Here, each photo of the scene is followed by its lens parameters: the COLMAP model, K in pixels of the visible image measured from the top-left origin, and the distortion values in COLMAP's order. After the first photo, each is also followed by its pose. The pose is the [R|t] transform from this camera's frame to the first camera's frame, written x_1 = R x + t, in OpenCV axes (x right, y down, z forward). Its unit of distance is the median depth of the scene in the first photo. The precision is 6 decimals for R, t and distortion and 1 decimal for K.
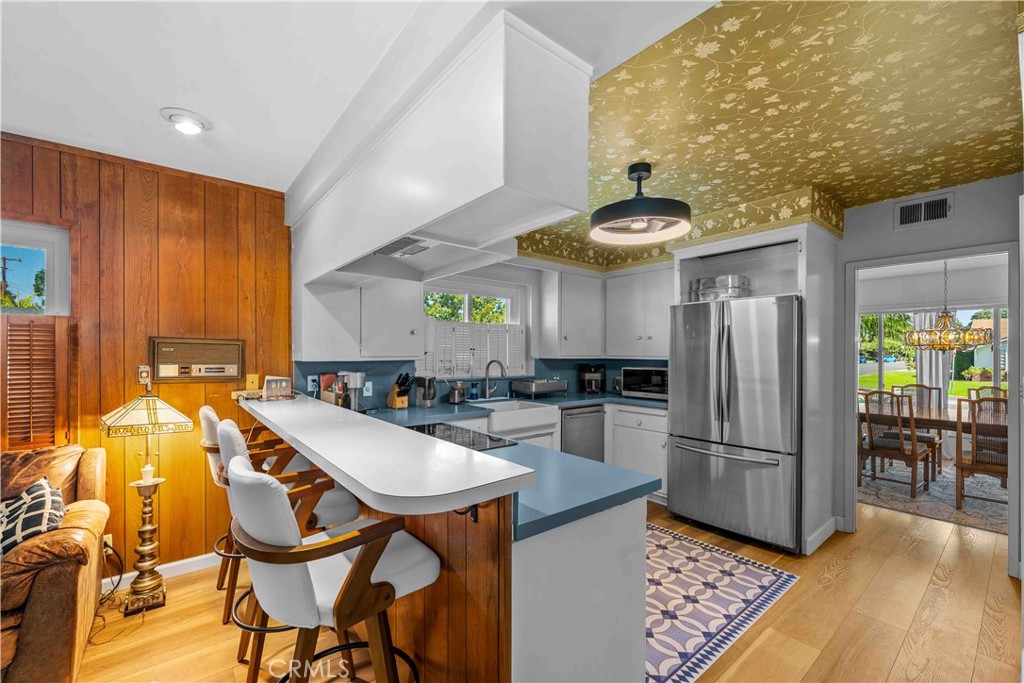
lens RADIAL K [[416.9, 0, 506.2], [0, 416.9, 353.1], [0, 0, 1]] dist [-0.002354, -0.000122]
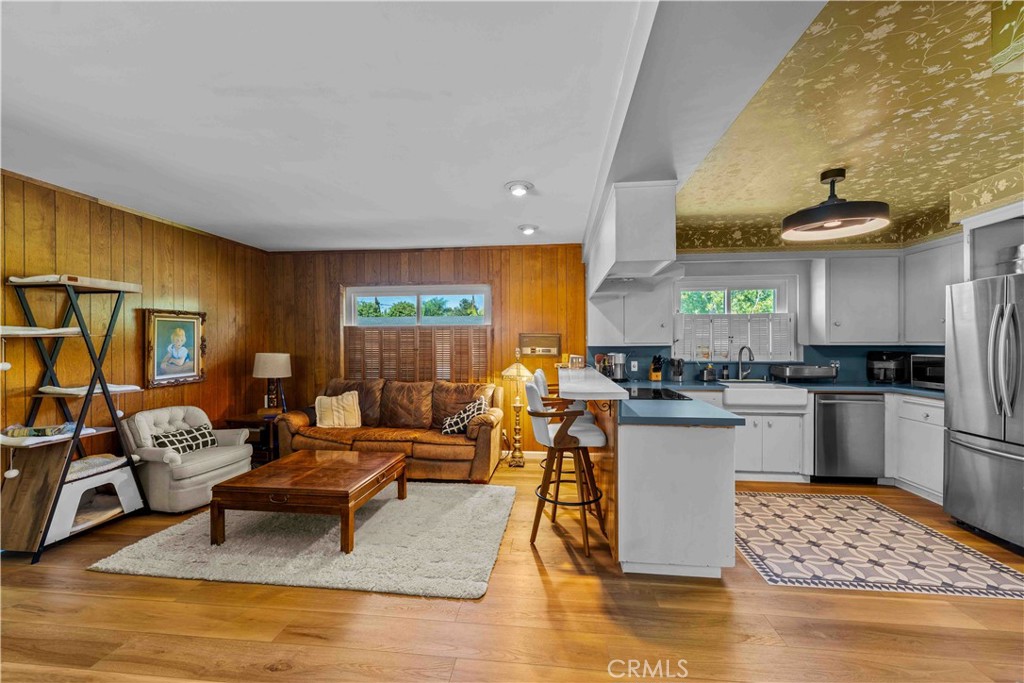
lens RADIAL K [[416.9, 0, 510.5], [0, 416.9, 344.2], [0, 0, 1]] dist [-0.002354, -0.000122]
pose [[0.703055, -0.004600, -0.711120, 0.483839], [0.004675, 0.999987, -0.001847, 0.014870], [0.711120, -0.002026, 0.703068, -0.390670]]
